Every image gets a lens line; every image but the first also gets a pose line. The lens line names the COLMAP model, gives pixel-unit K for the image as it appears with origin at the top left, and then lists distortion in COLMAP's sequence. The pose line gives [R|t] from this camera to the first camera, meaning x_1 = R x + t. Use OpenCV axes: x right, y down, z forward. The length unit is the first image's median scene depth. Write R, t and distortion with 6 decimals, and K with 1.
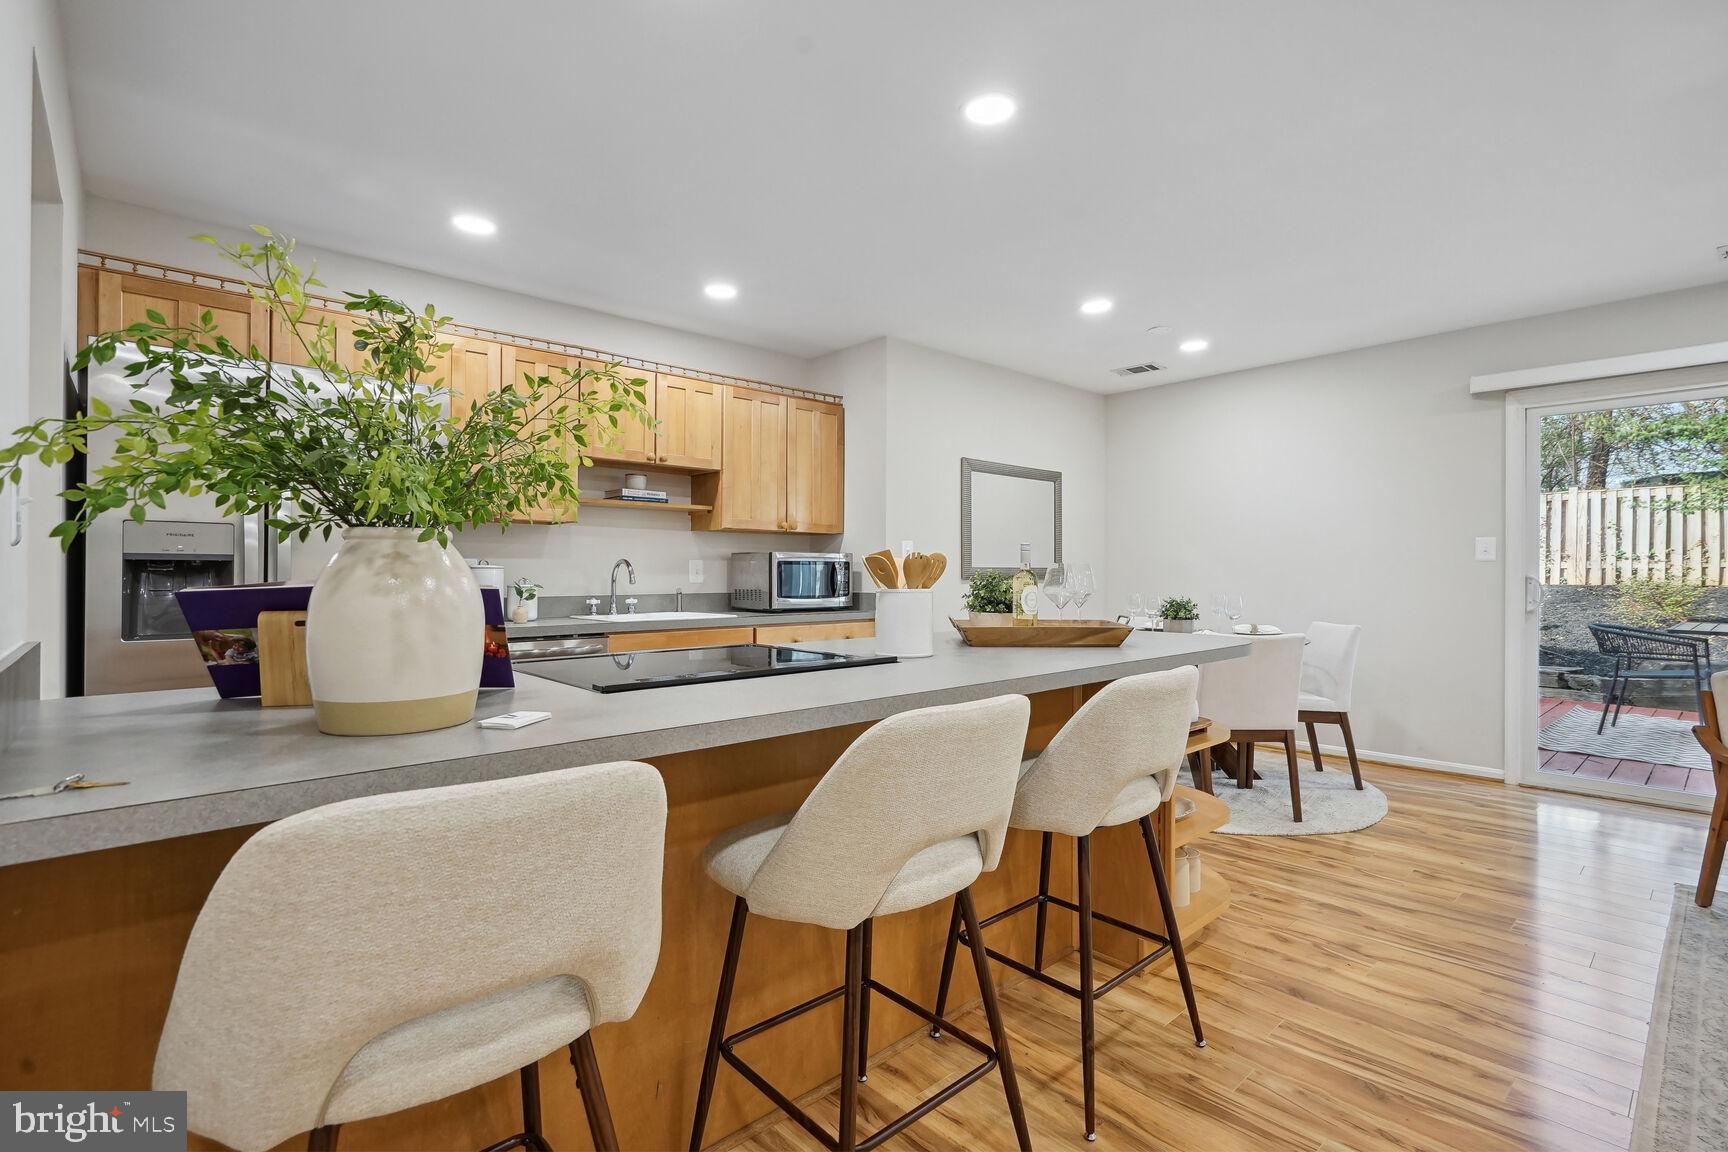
lens RADIAL K [[796.6, 0, 858.3], [0, 796.6, 572.0], [0, 0, 1]] dist [0.000815, 0.000650]
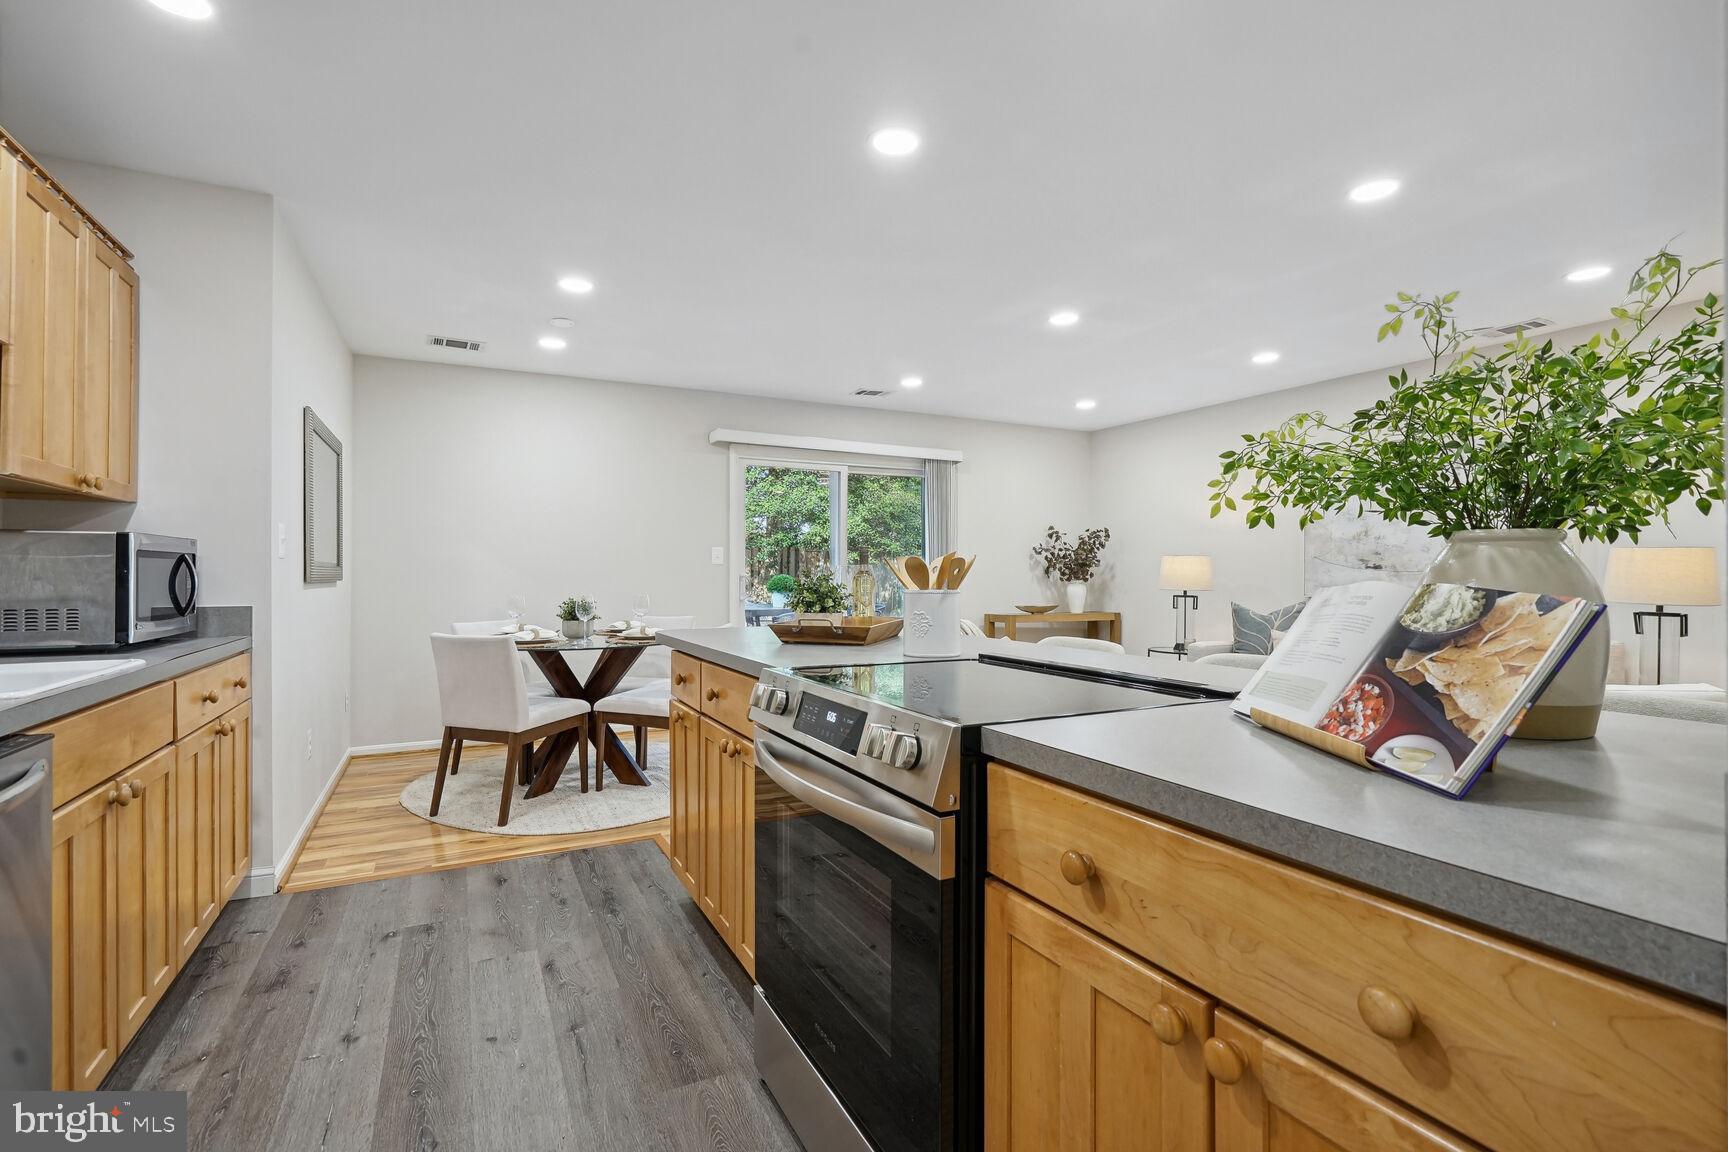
lens RADIAL K [[796.6, 0, 858.3], [0, 796.6, 572.0], [0, 0, 1]] dist [0.000815, 0.000650]
pose [[0.265003, 0.000452, 0.964247, -0.477390], [-0.000750, 1.000000, -0.000263, -0.000643], [-0.964247, -0.000654, 0.265004, 0.416720]]
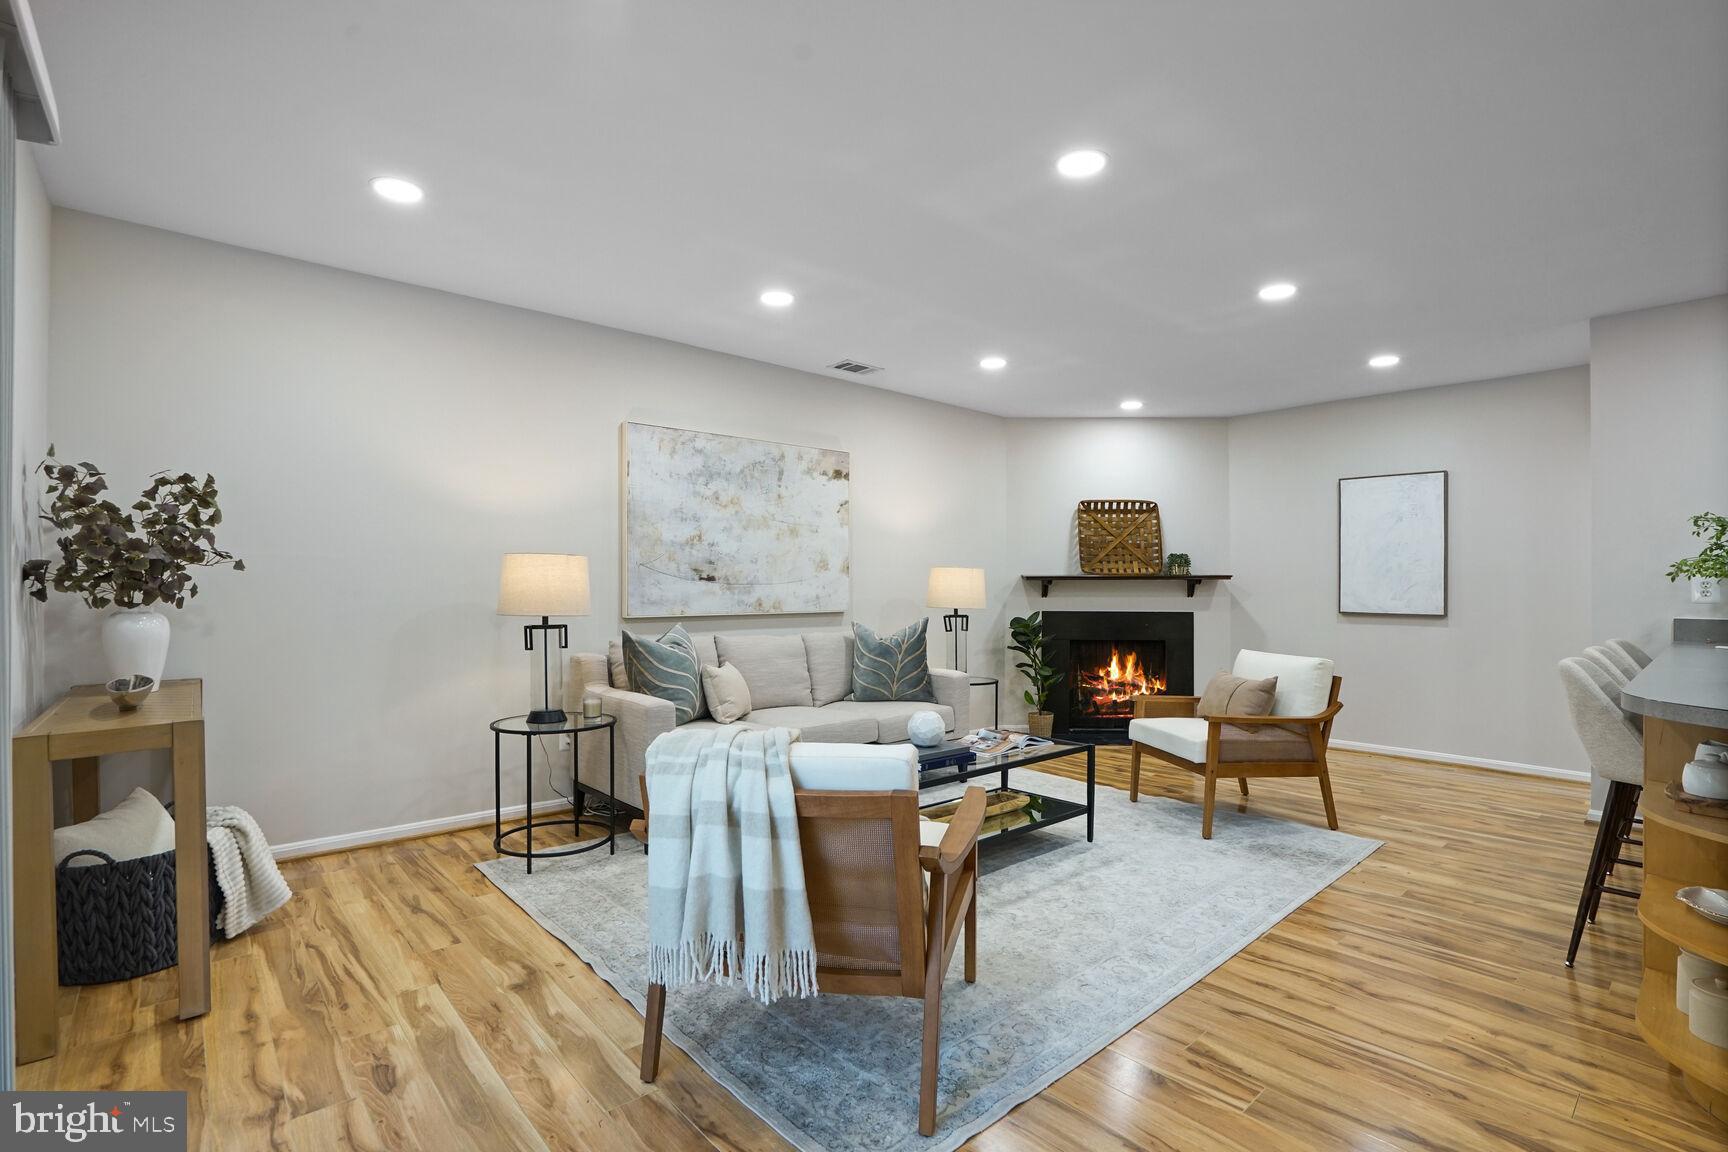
lens RADIAL K [[805.0, 0, 858.3], [0, 805.0, 582.9], [0, 0, 1]] dist [-0.053247, 0.019717]
pose [[-0.999942, -0.006036, 0.008868, 0.704256], [-0.006048, 0.999981, -0.001245, -0.003274], [-0.008861, -0.001298, -0.999960, 1.019039]]
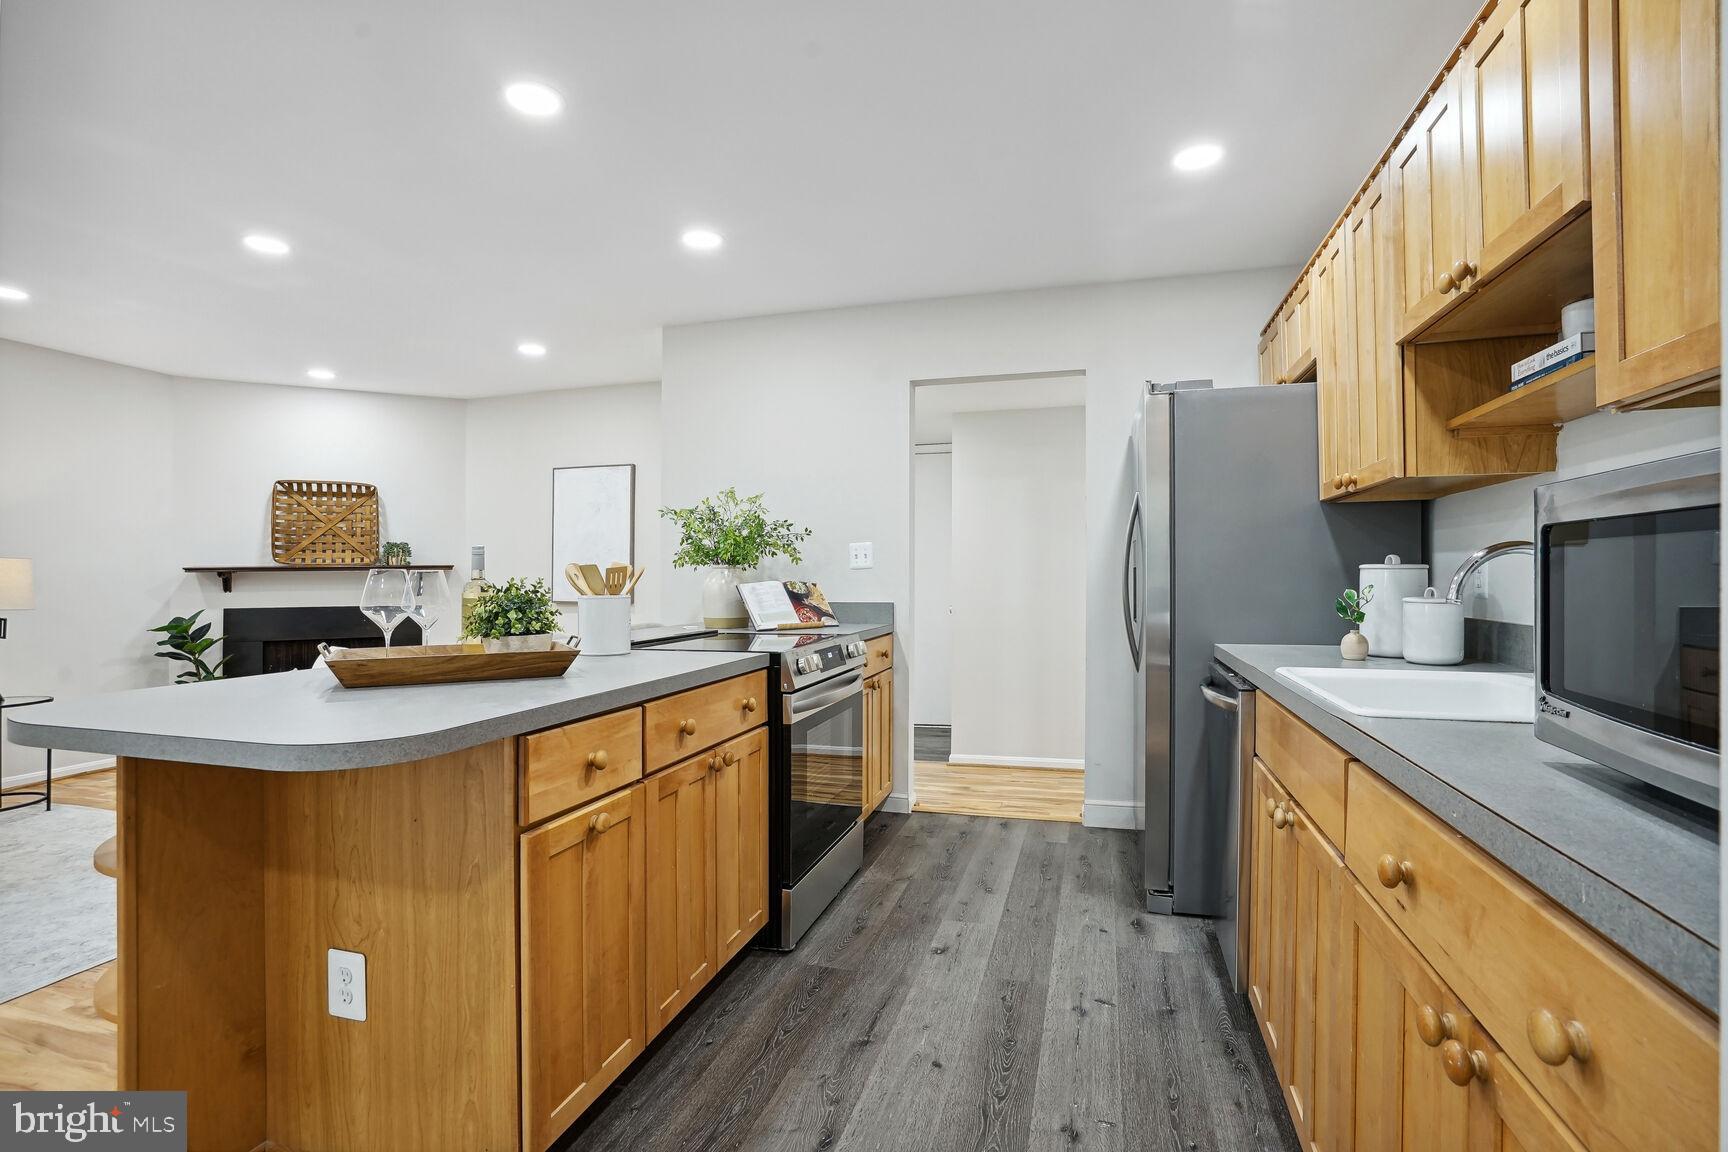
lens RADIAL K [[805.0, 0, 858.3], [0, 805.0, 582.9], [0, 0, 1]] dist [-0.053247, 0.019717]
pose [[-0.855151, 0.008781, -0.518305, 0.171089], [0.005544, 0.999954, 0.007795, 0.000051], [0.518350, 0.003793, -0.855160, 1.092093]]
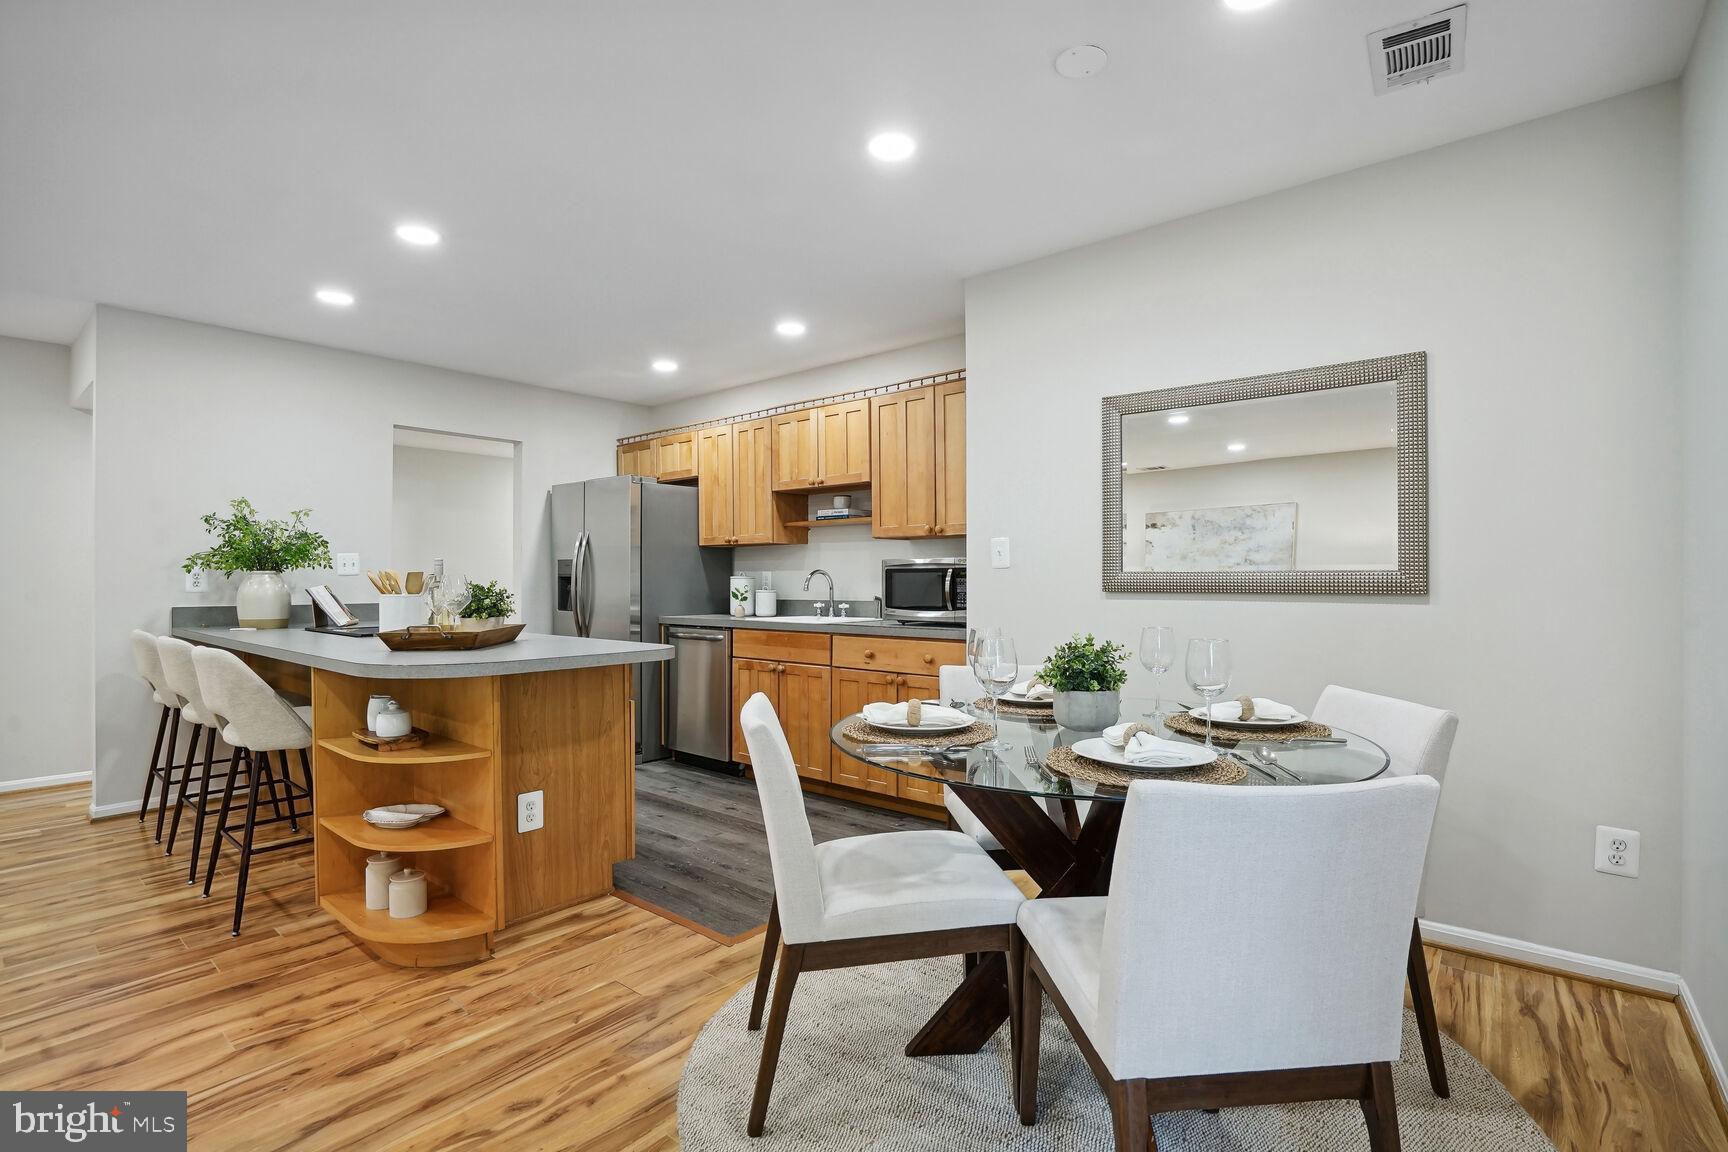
lens RADIAL K [[805.0, 0, 858.3], [0, 805.0, 582.9], [0, 0, 1]] dist [-0.053247, 0.019717]
pose [[0.133666, 0.003273, -0.991021, 0.849352], [0.002664, 0.999990, 0.003661, -0.001161], [0.991023, -0.003129, 0.133656, 0.846166]]
